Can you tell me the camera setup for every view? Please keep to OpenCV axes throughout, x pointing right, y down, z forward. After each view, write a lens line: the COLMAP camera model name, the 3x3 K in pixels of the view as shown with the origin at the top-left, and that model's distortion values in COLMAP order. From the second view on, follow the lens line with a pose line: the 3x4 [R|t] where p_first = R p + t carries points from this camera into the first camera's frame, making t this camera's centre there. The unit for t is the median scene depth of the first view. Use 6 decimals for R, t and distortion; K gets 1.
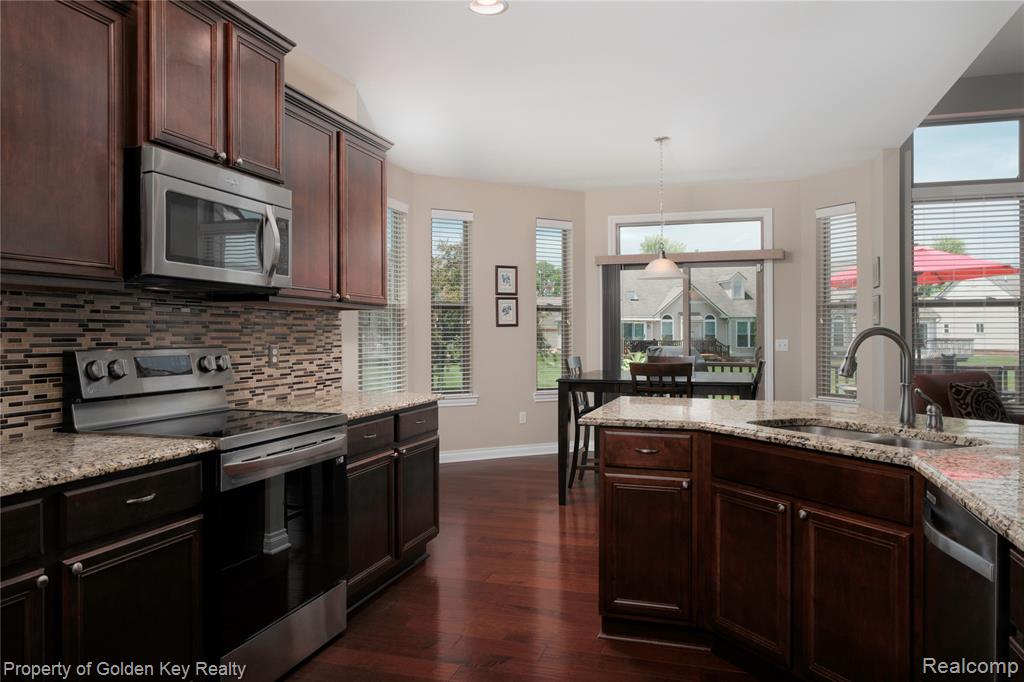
lens RADIAL K [[711.0, 0, 512.0], [0, 711.0, 341.0], [0, 0, 1]] dist [-0.000630, -0.000306]
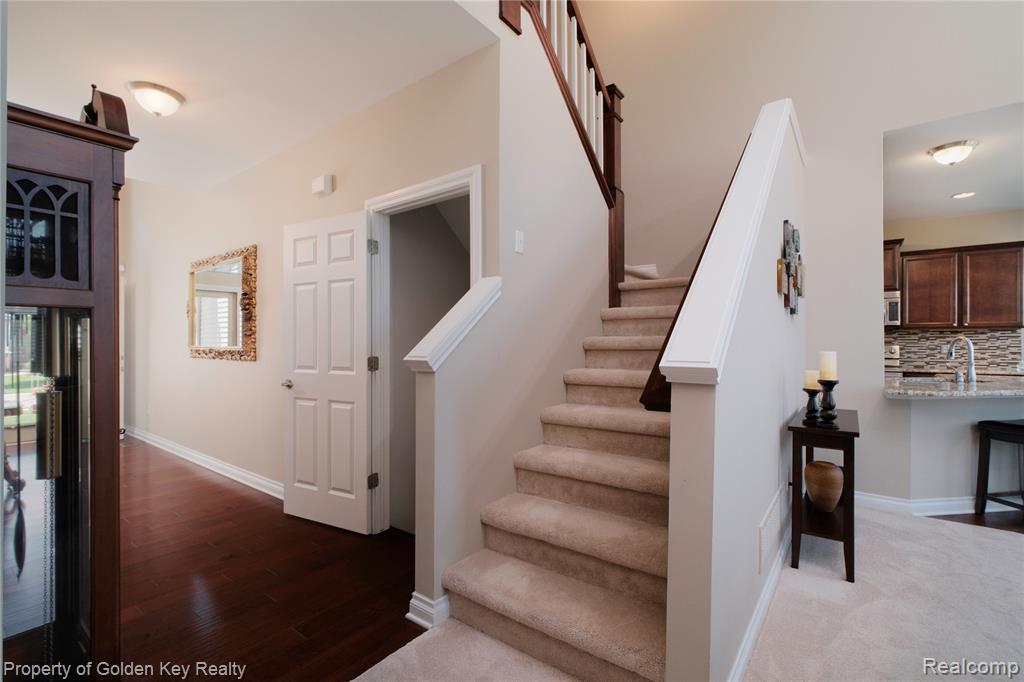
lens RADIAL K [[450.5, 0, 512.0], [0, 450.5, 341.0], [0, 0, 1]] dist [-0.001049, 0.000000]
pose [[-0.330257, 0.003770, -0.943883, 1.599590], [-0.001260, 0.999989, 0.004435, -0.014046], [0.943890, 0.002654, -0.330249, 0.094449]]
